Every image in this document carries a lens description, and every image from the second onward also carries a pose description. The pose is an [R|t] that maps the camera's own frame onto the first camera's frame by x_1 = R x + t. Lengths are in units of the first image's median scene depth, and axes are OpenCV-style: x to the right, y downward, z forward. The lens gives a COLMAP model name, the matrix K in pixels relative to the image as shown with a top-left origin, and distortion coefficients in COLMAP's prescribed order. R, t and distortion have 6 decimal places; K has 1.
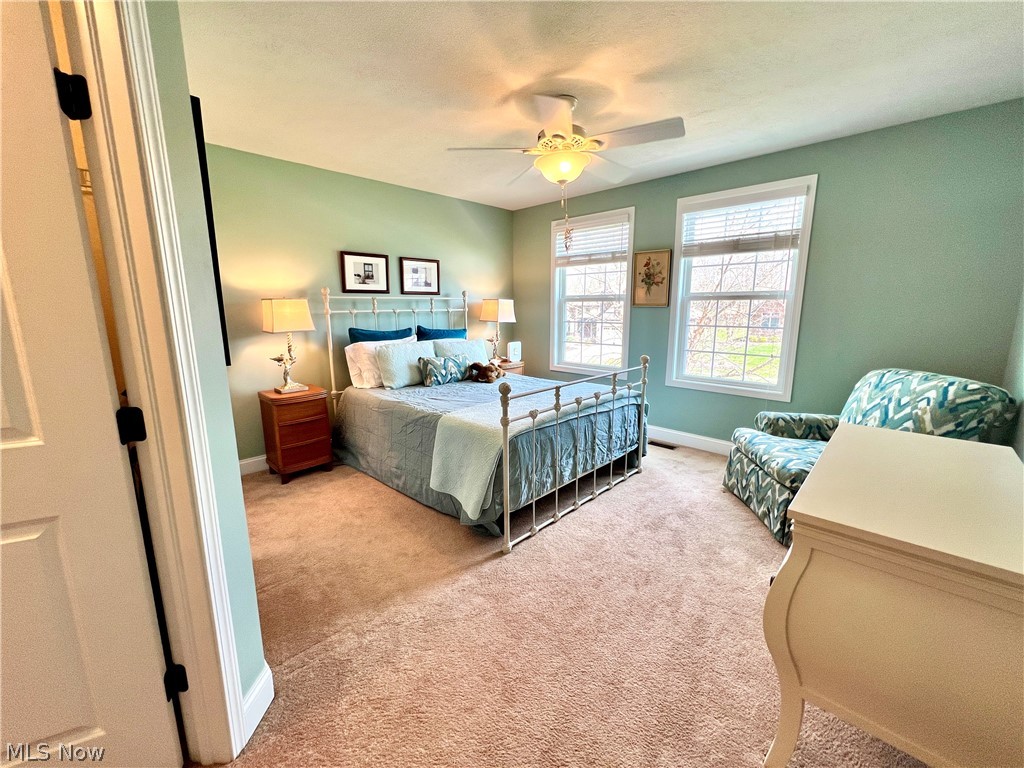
lens RADIAL K [[413.2, 0, 508.5], [0, 413.2, 383.6], [0, 0, 1]] dist [-0.004258, -0.000115]
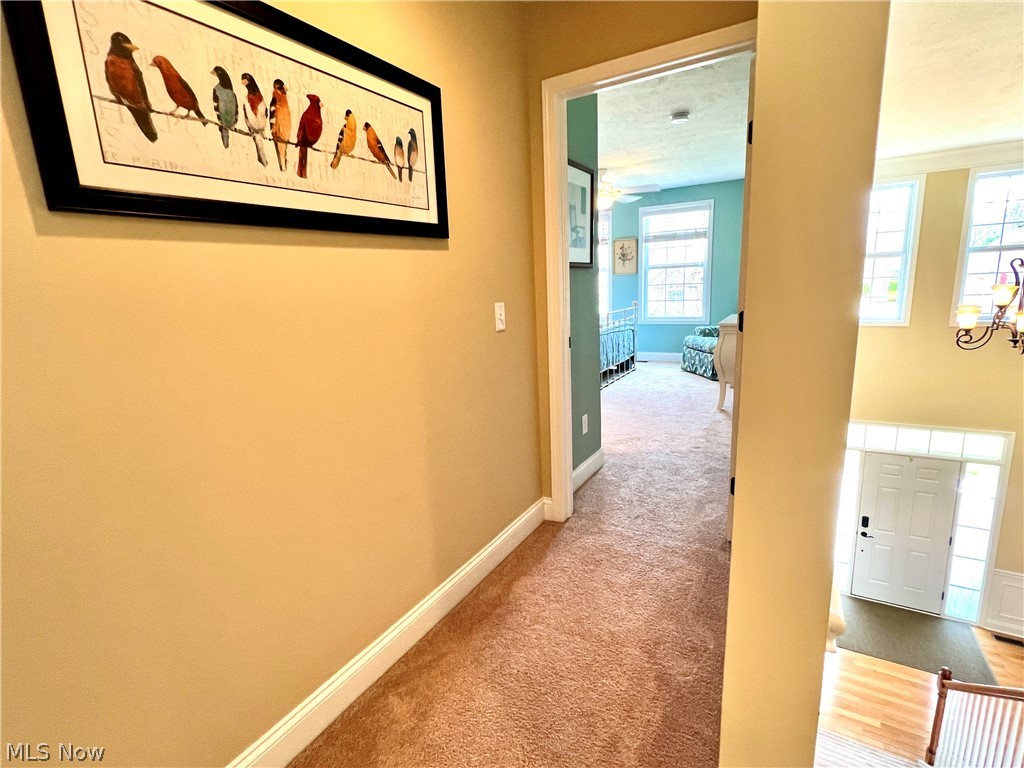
lens RADIAL K [[484.1, 0, 507.3], [0, 484.1, 385.9], [0, 0, 1]] dist [0.000575, 0.000352]
pose [[0.969906, -0.086239, 0.227694, -0.629436], [0.082811, 0.996262, 0.024582, 0.176353], [-0.228963, -0.004986, 0.973422, -0.798295]]
